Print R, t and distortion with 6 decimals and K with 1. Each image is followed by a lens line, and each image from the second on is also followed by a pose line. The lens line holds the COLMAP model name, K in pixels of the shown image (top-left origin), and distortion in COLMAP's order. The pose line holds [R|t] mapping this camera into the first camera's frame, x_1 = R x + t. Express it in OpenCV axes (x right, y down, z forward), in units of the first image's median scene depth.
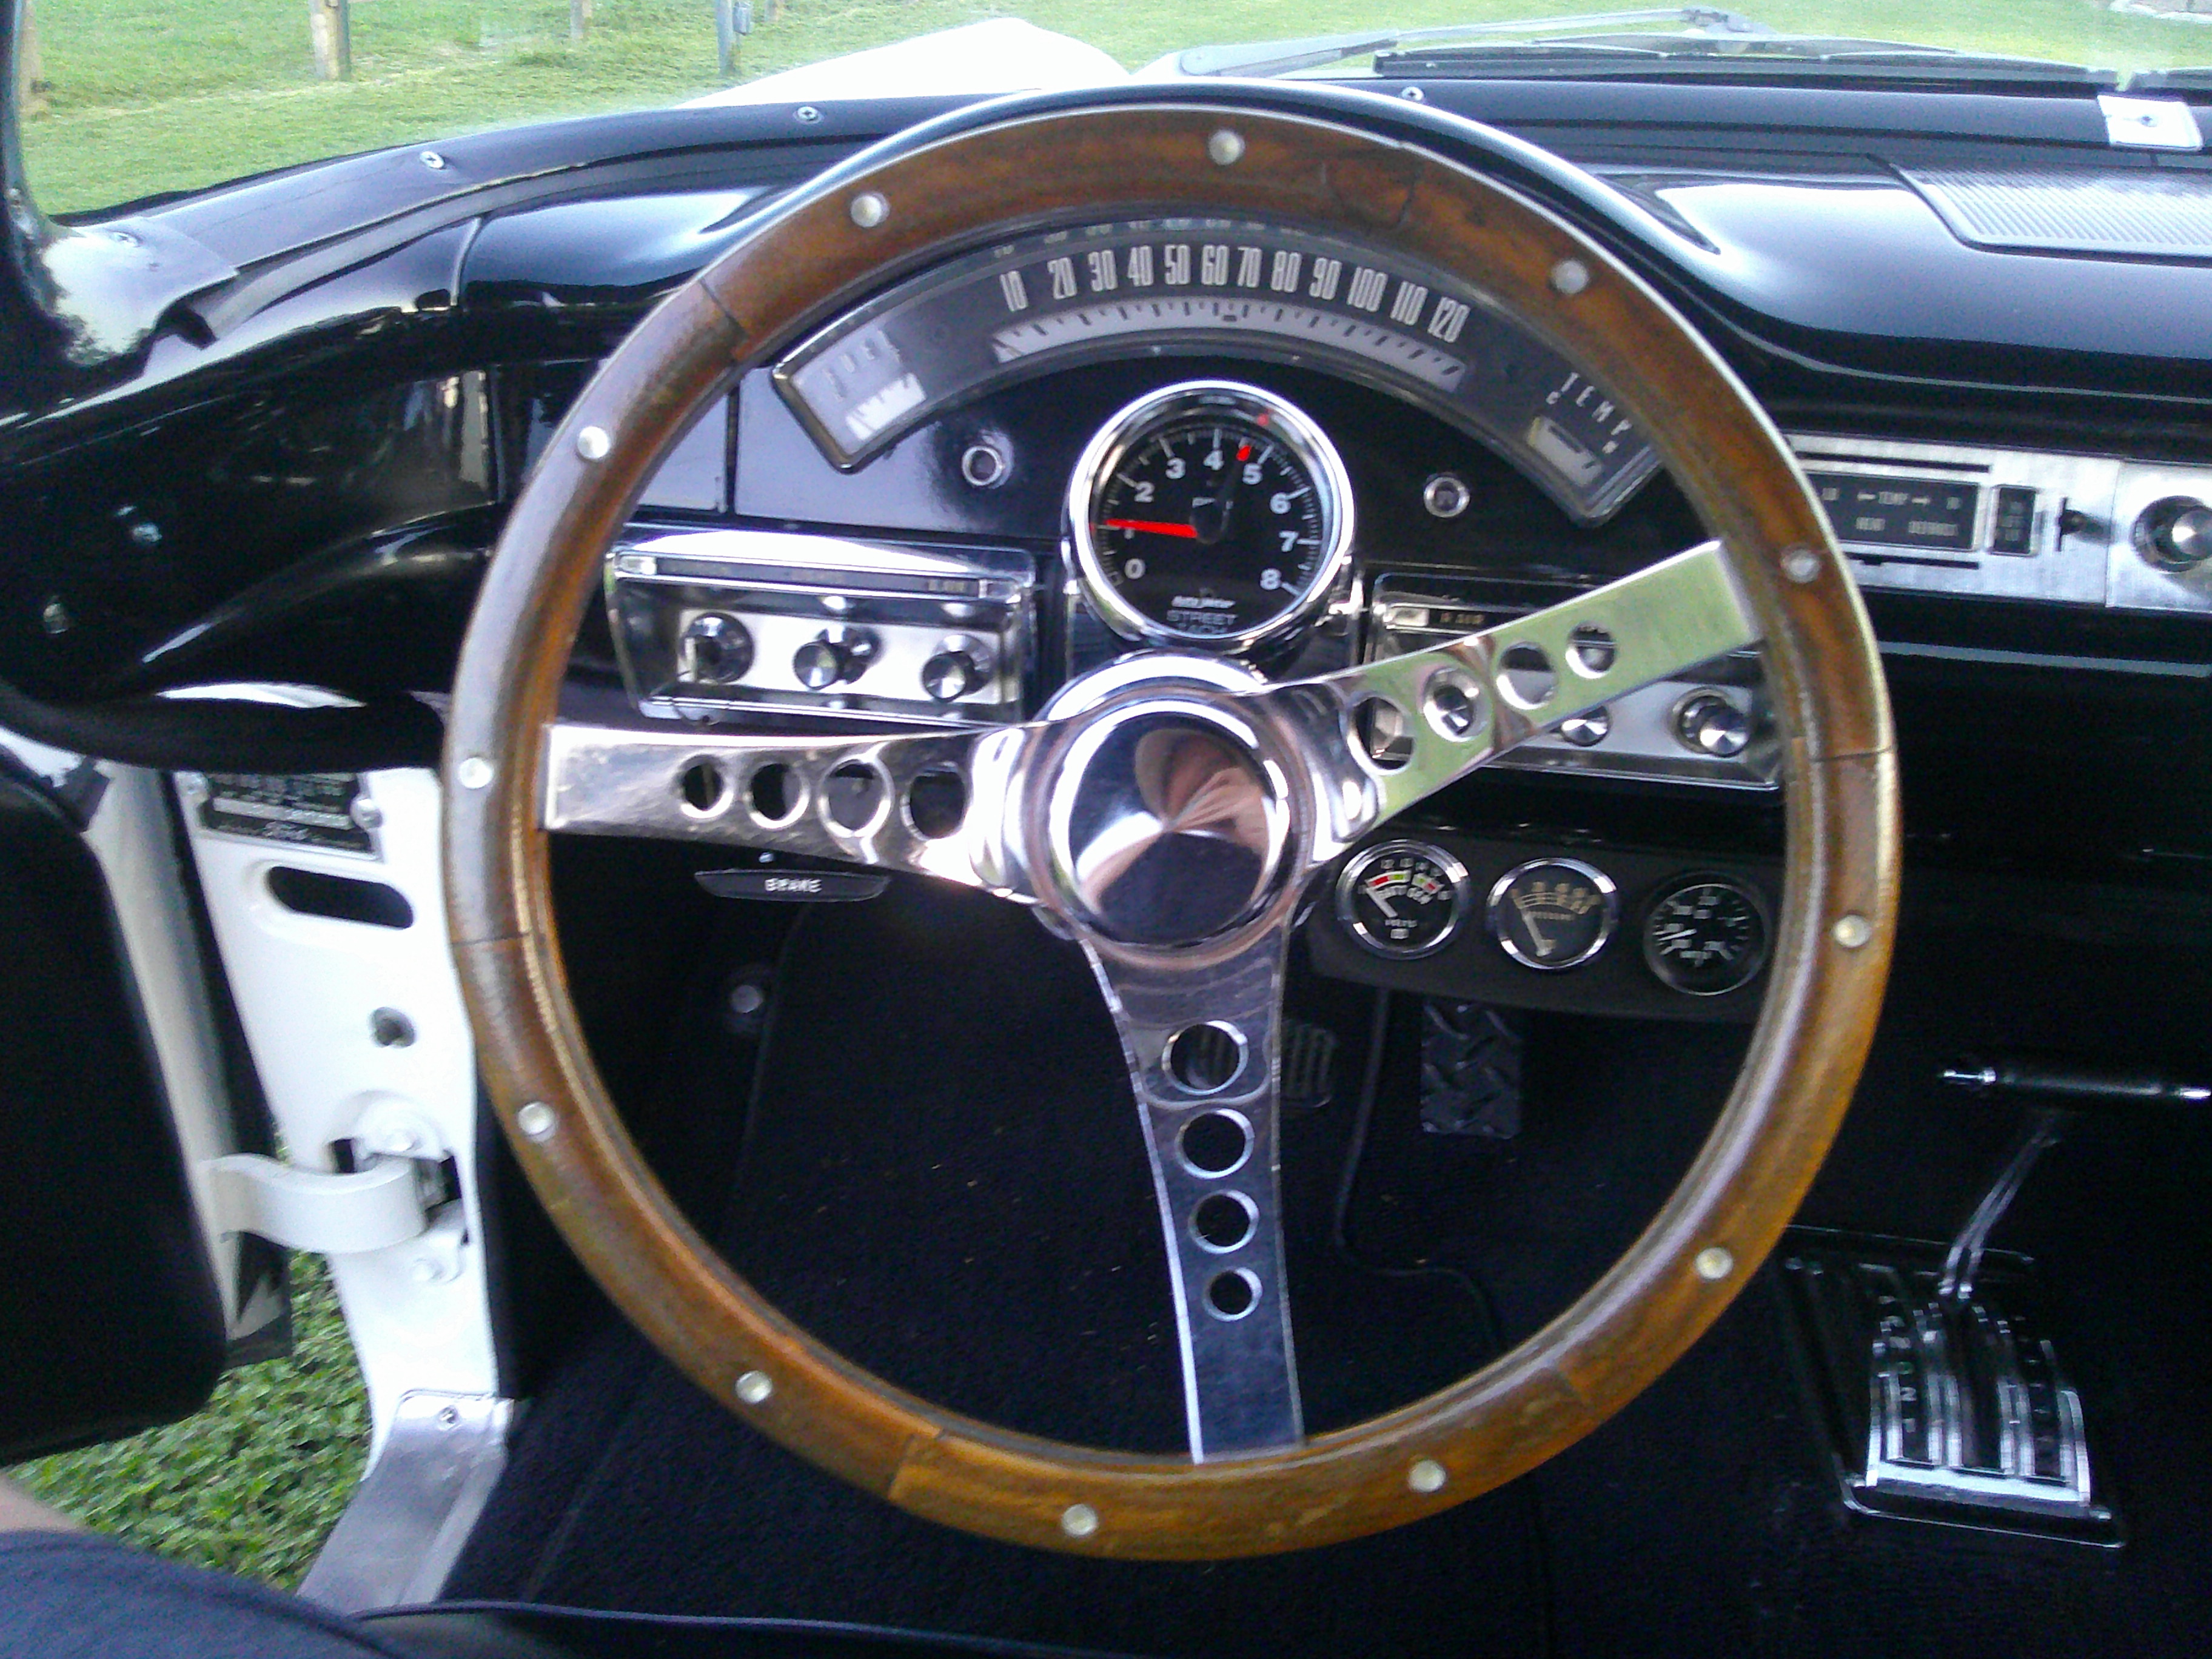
lens RADIAL K [[1889.7, 0, 1096.6], [0, 1889.7, 829.5], [0, 0, 1]] dist [0.012999, -0.056314]
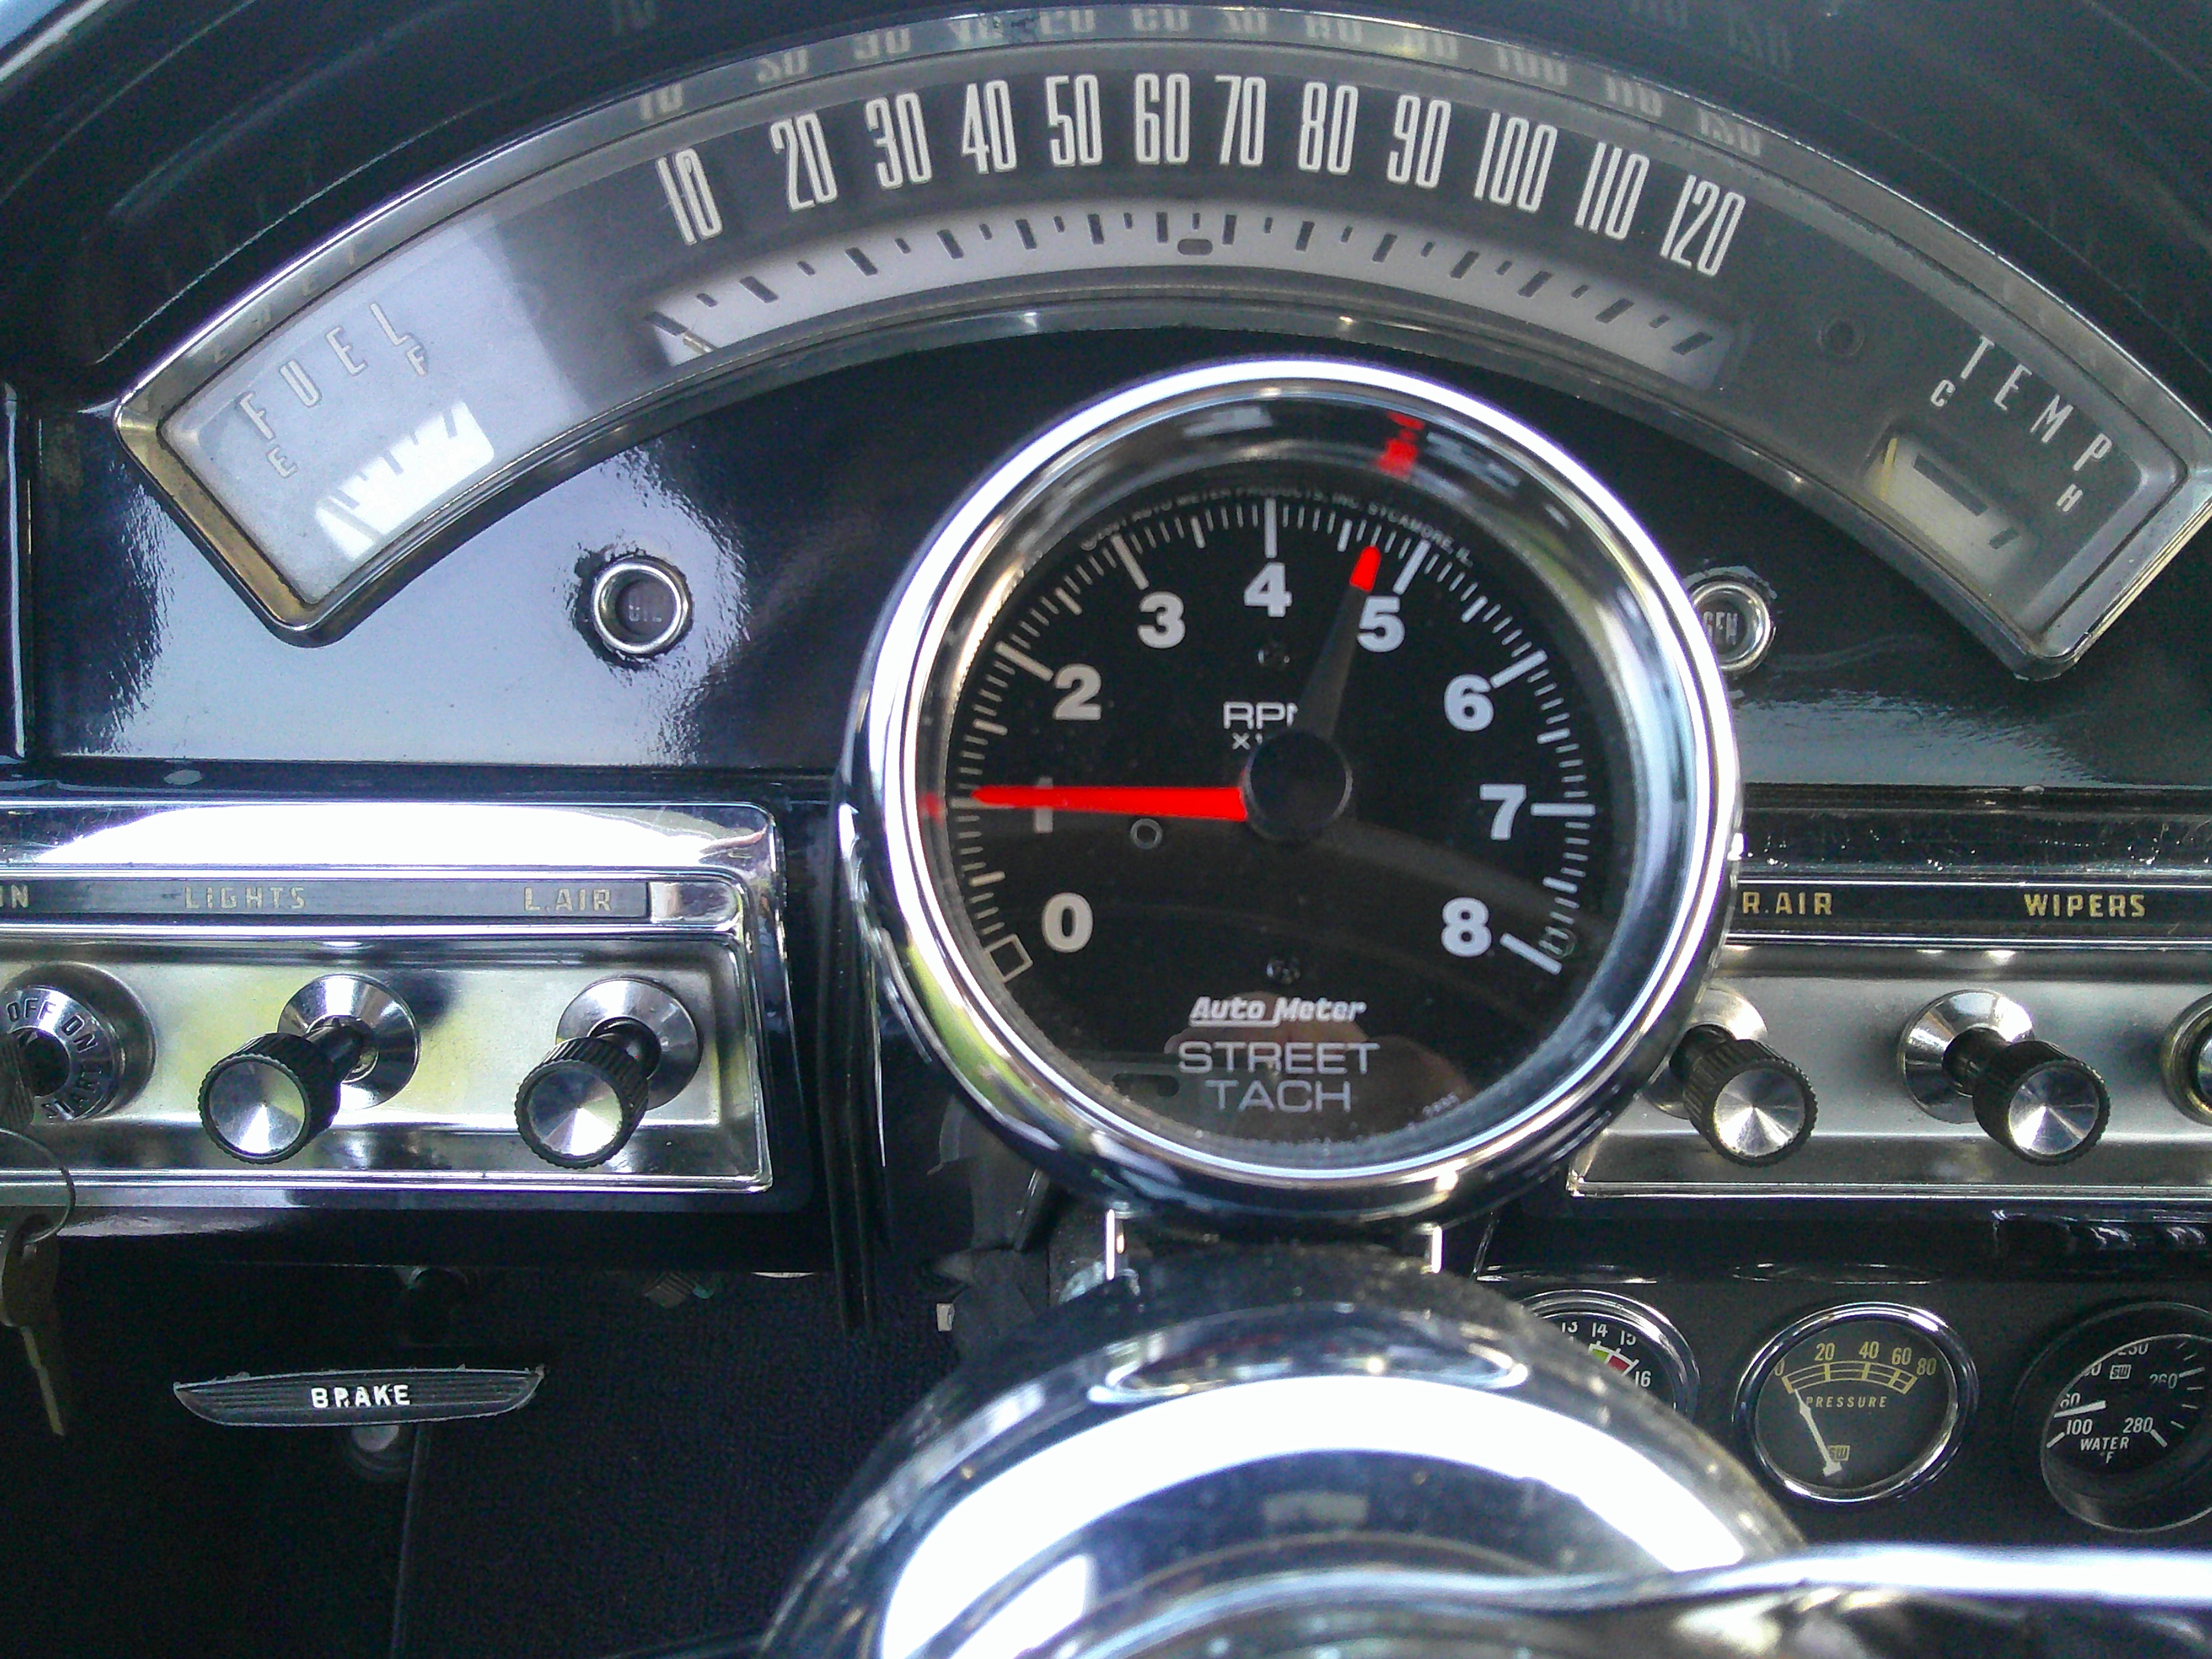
lens RADIAL K [[1889.7, 0, 1119.0], [0, 1889.7, 813.1], [0, 0, 1]] dist [0.012999, -0.056314]
pose [[0.990628, -0.065483, 0.119864, -0.008541], [0.070106, 0.996933, -0.034767, -0.126656], [-0.117220, 0.042845, 0.992181, 0.579422]]
